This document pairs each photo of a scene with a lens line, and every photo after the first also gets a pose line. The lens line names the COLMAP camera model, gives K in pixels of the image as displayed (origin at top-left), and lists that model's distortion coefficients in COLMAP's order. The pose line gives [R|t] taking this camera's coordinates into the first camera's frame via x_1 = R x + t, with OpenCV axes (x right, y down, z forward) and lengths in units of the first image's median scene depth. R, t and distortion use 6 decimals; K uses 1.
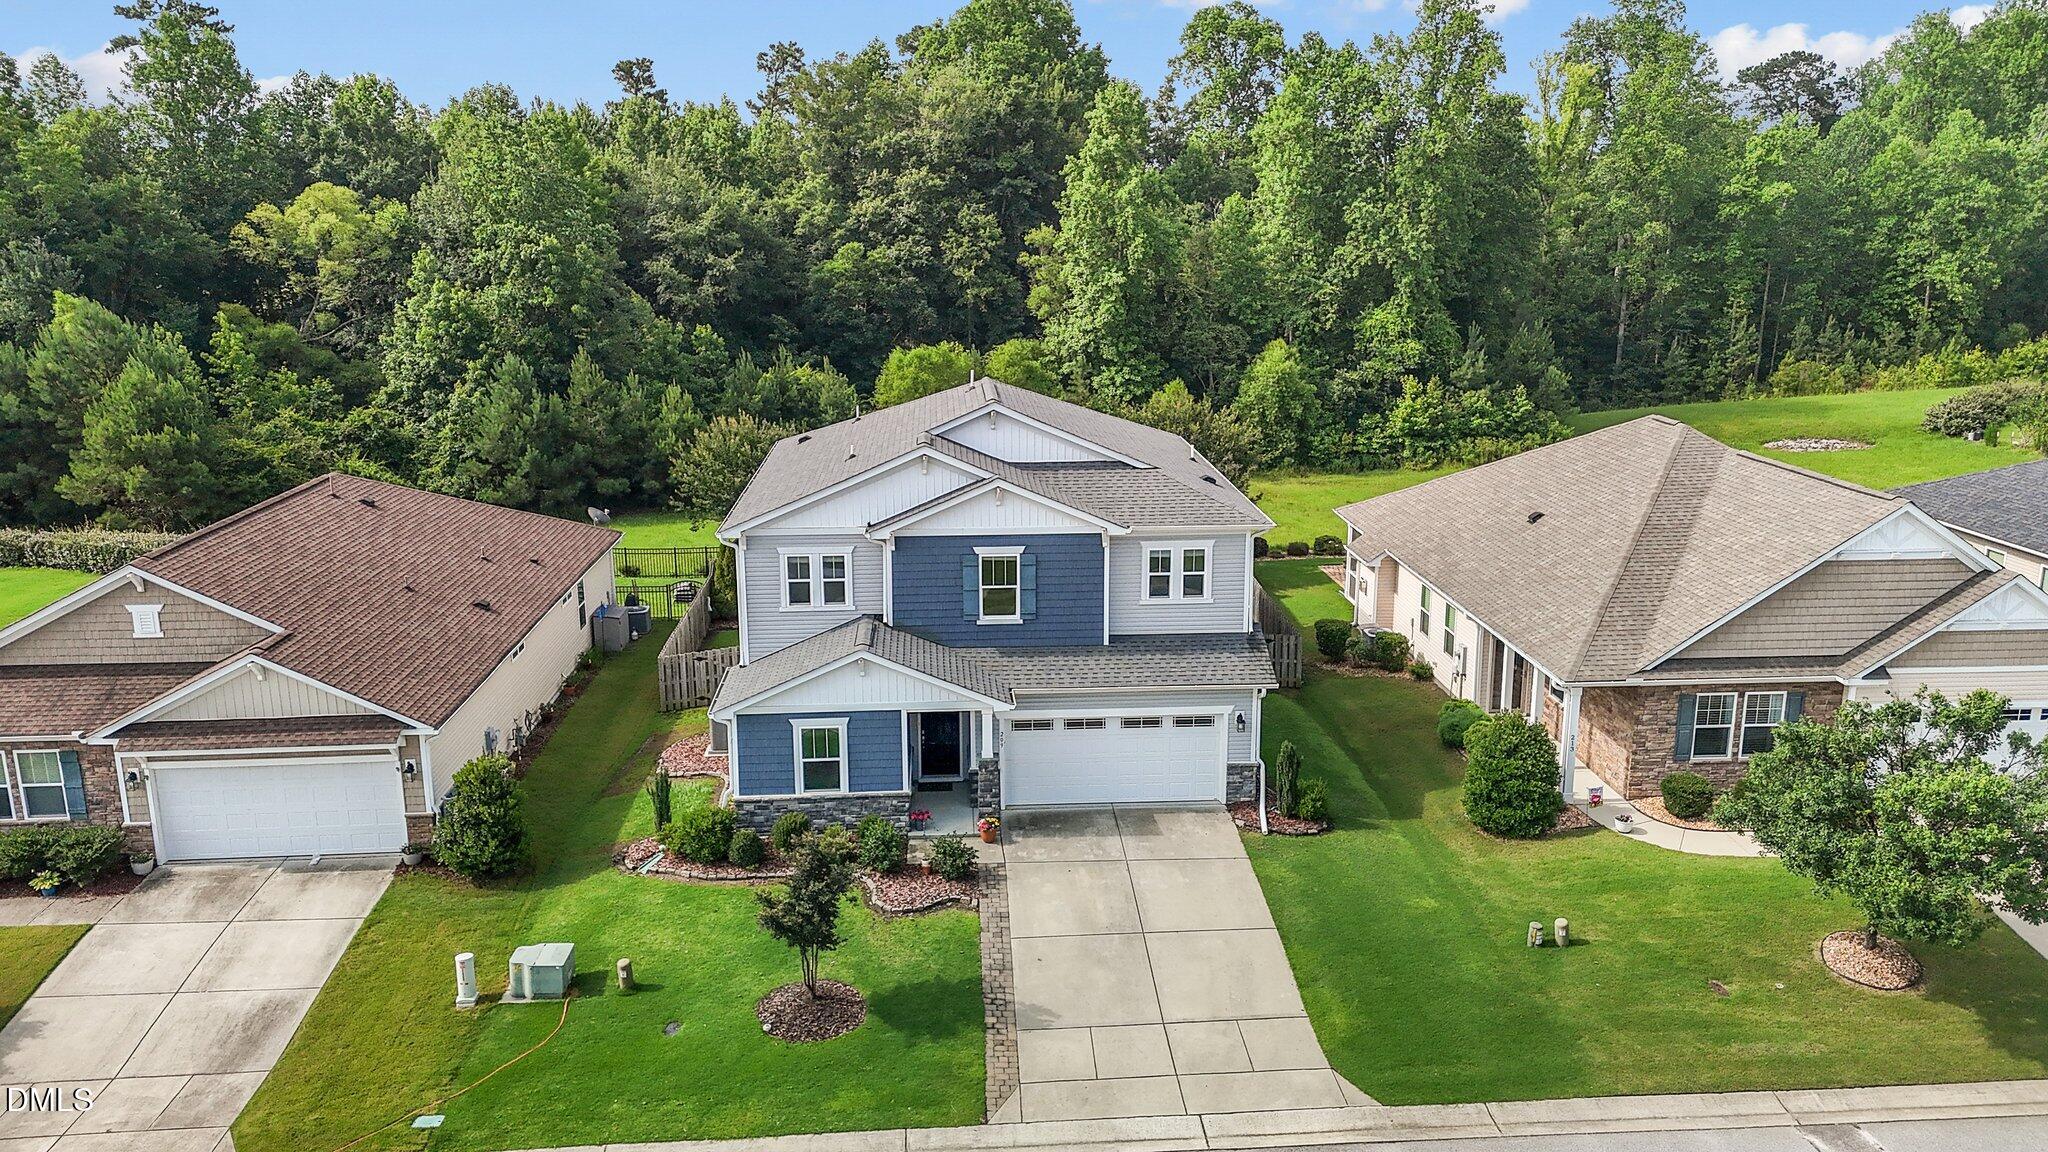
lens RADIAL K [[1491.9, 0, 1024.0], [0, 1491.9, 576.0], [0, 0, 1]] dist [0.076678, -0.075290]
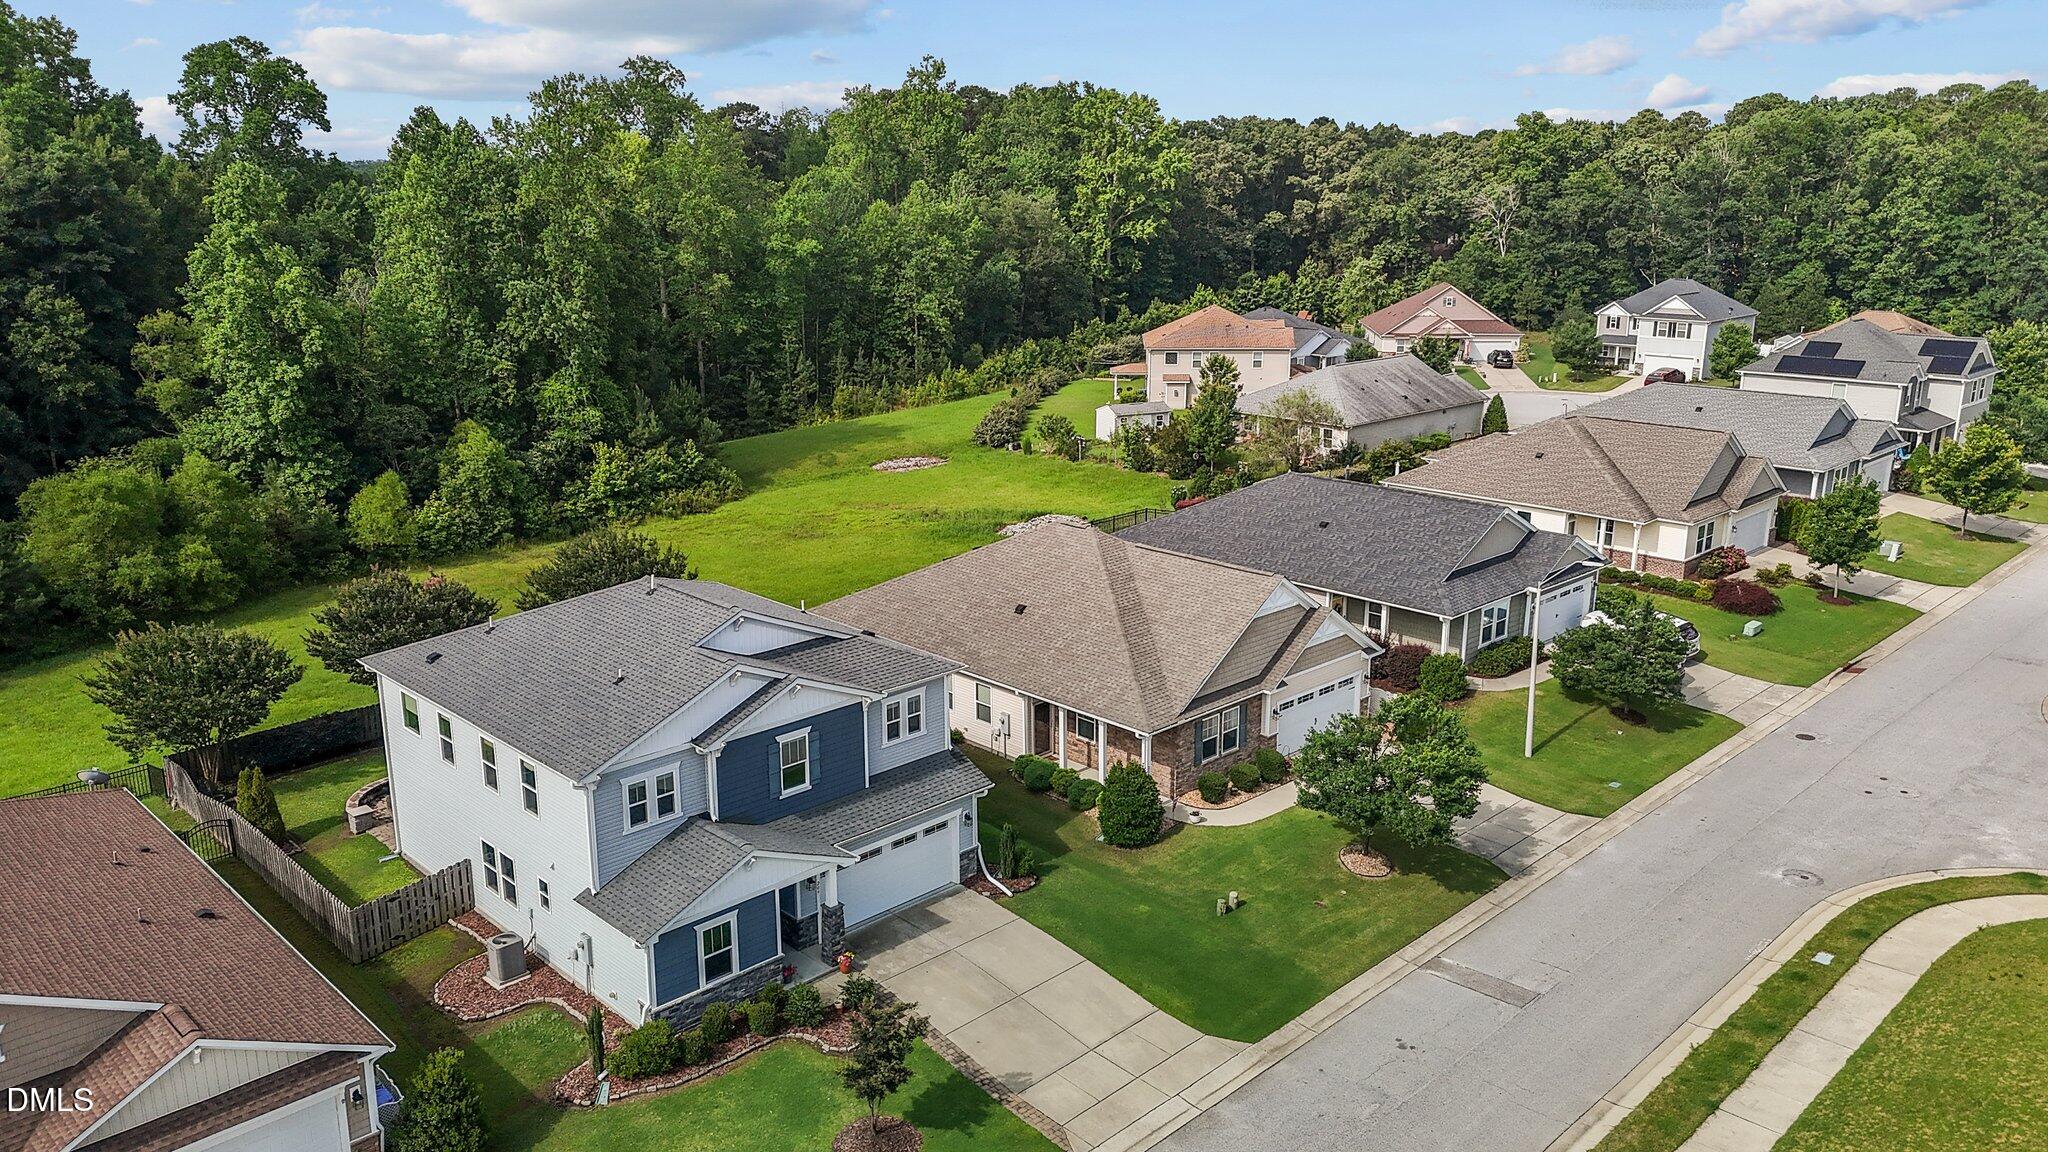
lens RADIAL K [[1492.1, 0, 1024.0], [0, 1492.1, 576.0], [0, 0, 1]] dist [0.123640, -0.200380]
pose [[0.755160, -0.165937, 0.634191, -0.231918], [0.155731, 0.985148, 0.072329, -0.075338], [-0.636774, 0.044143, 0.769786, -0.020792]]
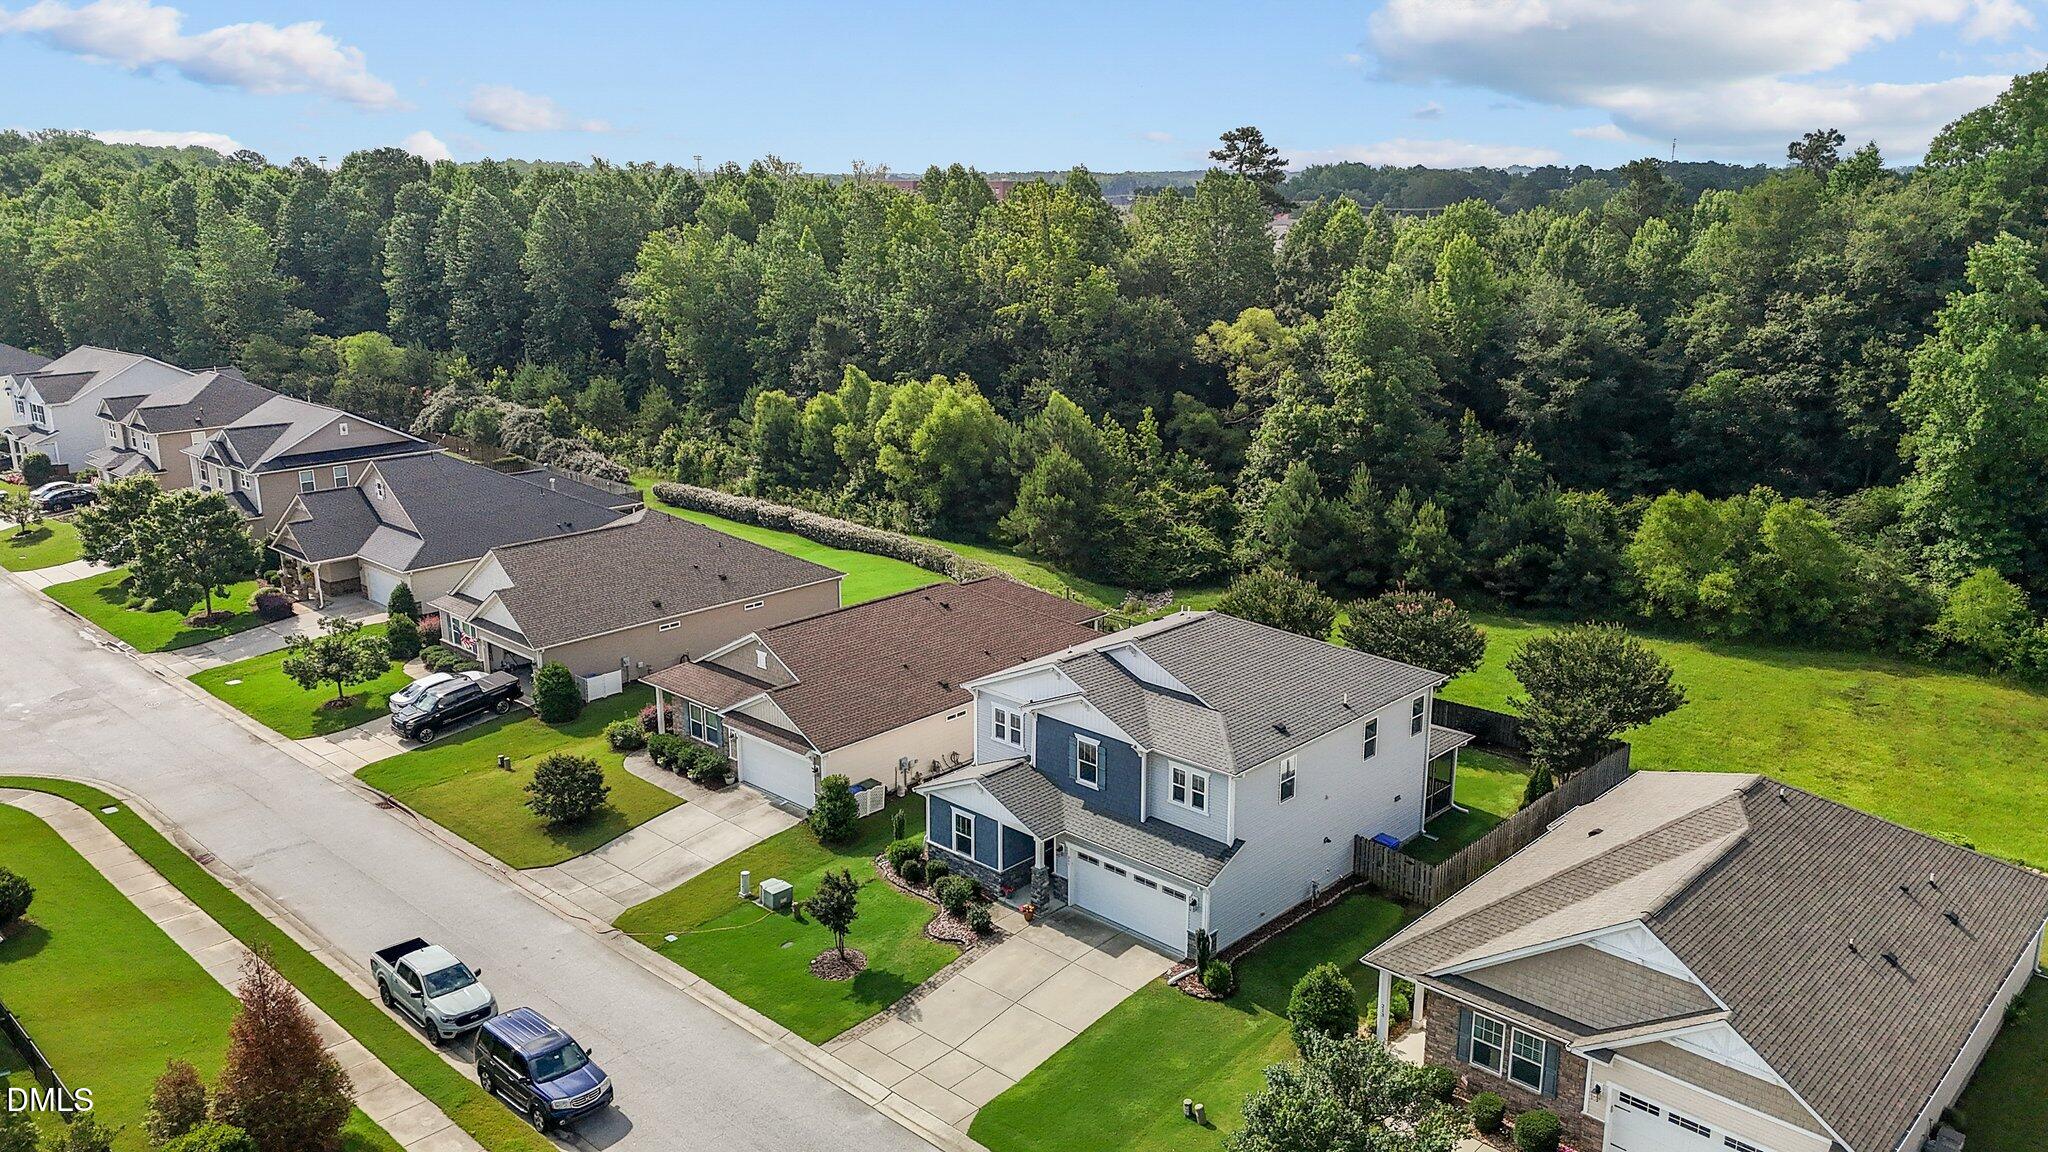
lens RADIAL K [[1492.1, 0, 1024.0], [0, 1492.1, 576.0], [0, 0, 1]] dist [0.123640, -0.200380]
pose [[0.681990, 0.190602, -0.706089, 0.367890], [-0.177237, 0.979737, 0.093283, -0.116371], [0.709561, 0.061527, 0.701952, -0.047967]]
